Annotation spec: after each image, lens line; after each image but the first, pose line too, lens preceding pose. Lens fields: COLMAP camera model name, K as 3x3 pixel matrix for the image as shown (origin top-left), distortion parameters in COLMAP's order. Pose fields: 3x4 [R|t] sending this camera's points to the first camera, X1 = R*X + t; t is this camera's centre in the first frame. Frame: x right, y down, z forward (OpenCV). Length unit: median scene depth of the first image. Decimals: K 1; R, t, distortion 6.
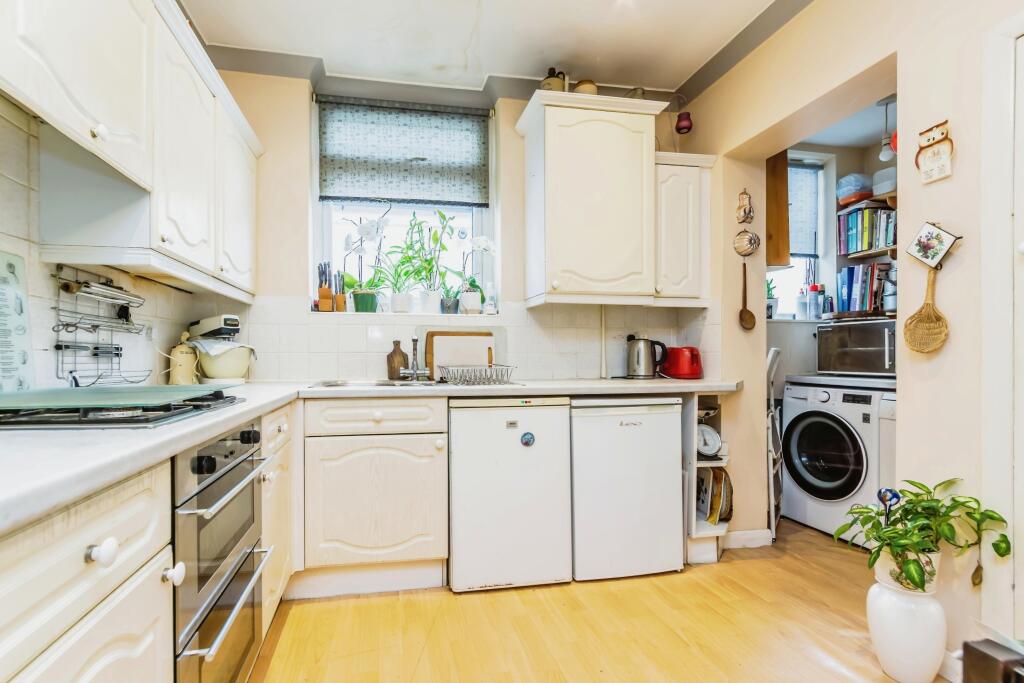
lens RADIAL K [[476.8, 0, 462.6], [0, 476.8, 353.4], [0, 0, 1]] dist [-0.001872, 0.001764]
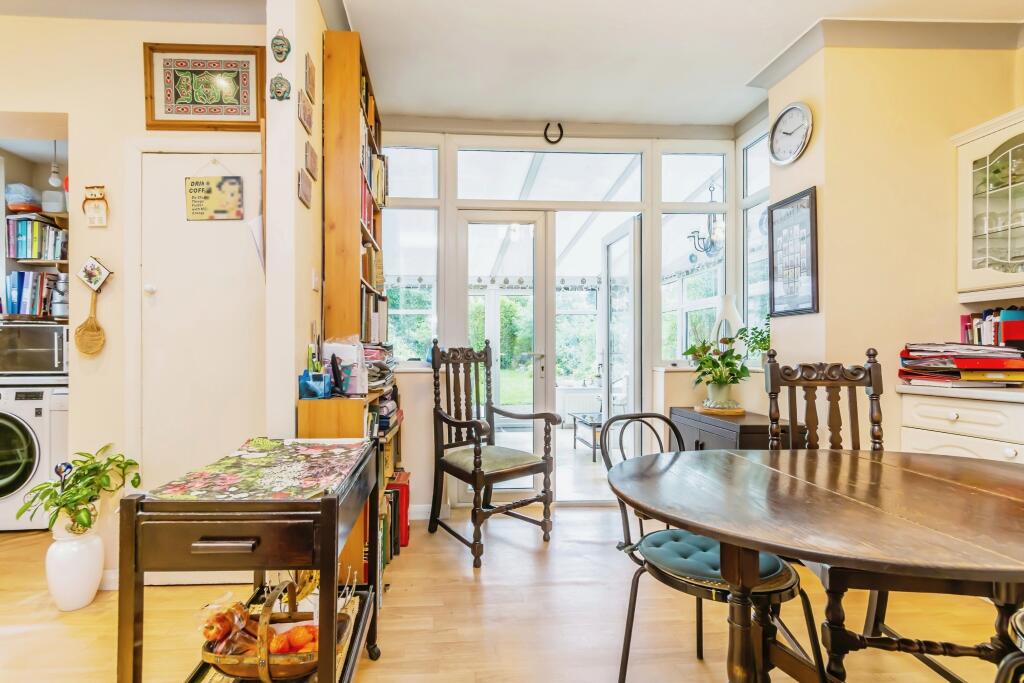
lens RADIAL K [[476.8, 0, 462.6], [0, 476.8, 353.4], [0, 0, 1]] dist [-0.001872, 0.001764]
pose [[0.123528, -0.001418, 0.992340, -0.132819], [0.001078, 0.999999, 0.001294, -0.001972], [-0.992340, 0.000910, 0.123530, -0.118166]]
